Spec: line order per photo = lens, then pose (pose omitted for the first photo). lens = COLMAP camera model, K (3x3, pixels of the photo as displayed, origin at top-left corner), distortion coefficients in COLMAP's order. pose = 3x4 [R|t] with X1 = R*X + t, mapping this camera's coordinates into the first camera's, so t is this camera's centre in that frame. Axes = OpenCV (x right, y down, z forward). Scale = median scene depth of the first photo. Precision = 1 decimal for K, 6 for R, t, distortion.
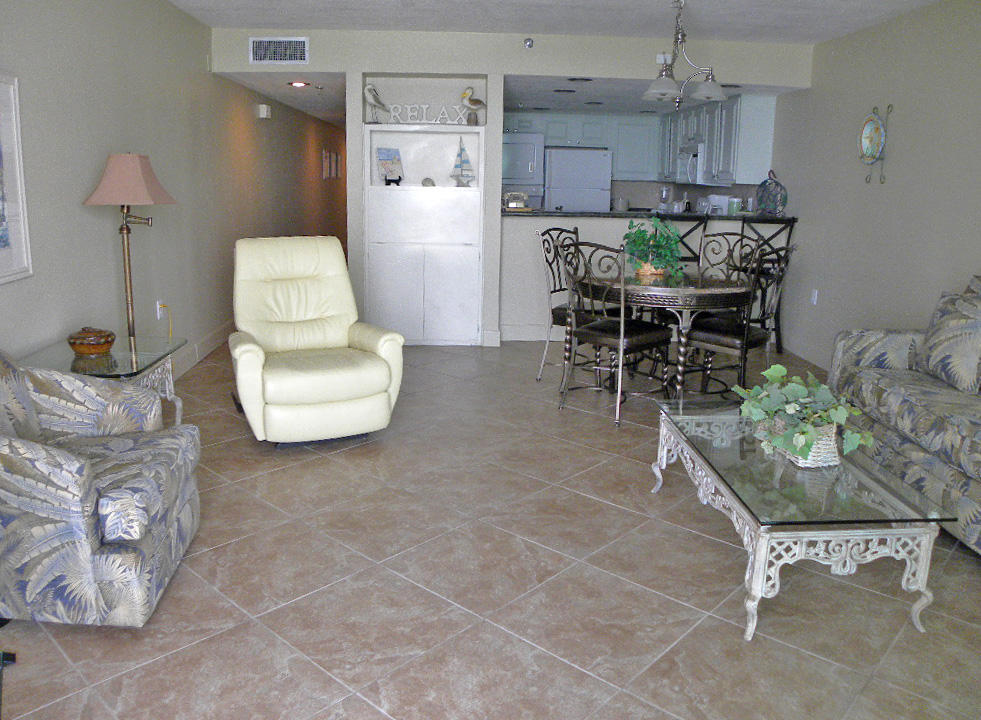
lens RADIAL K [[775.1, 0, 490.5], [0, 775.1, 360.0], [0, 0, 1]] dist [-0.108680, 0.003499]
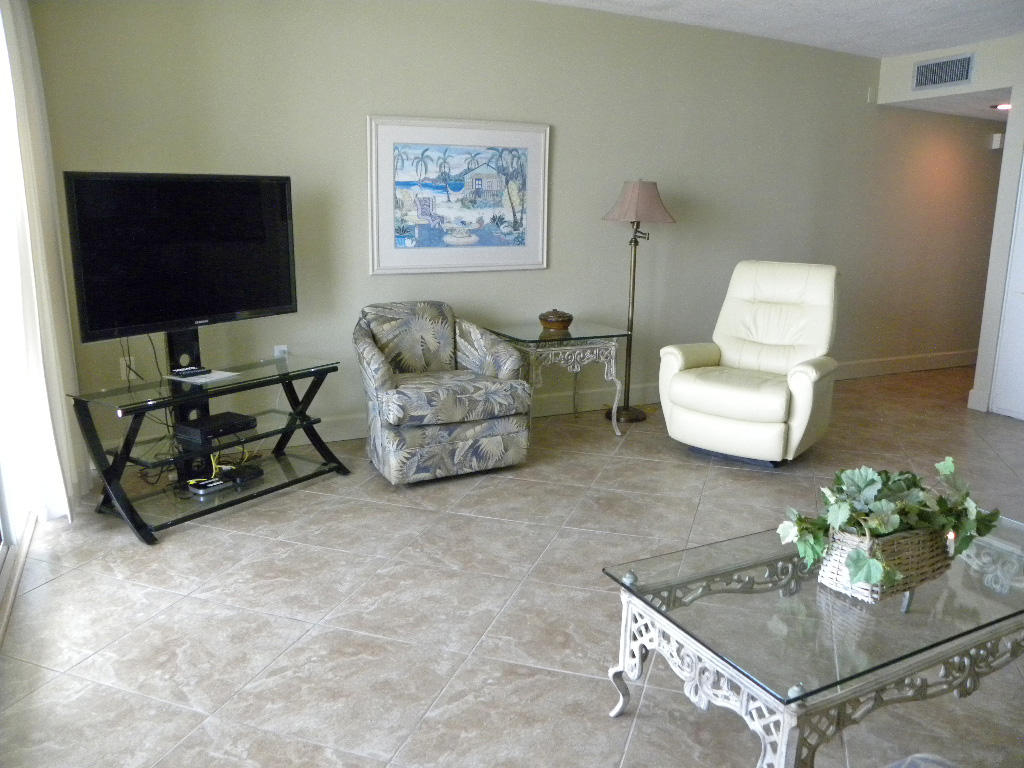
lens RADIAL K [[797.2, 0, 512.0], [0, 797.2, 384.0], [0, 0, 1]] dist [-0.126752, 0.092858]
pose [[0.411832, 0.181753, -0.892950, 0.639329], [-0.214633, 0.971686, 0.098790, -0.033028], [0.885623, 0.150972, 0.439181, 0.290001]]
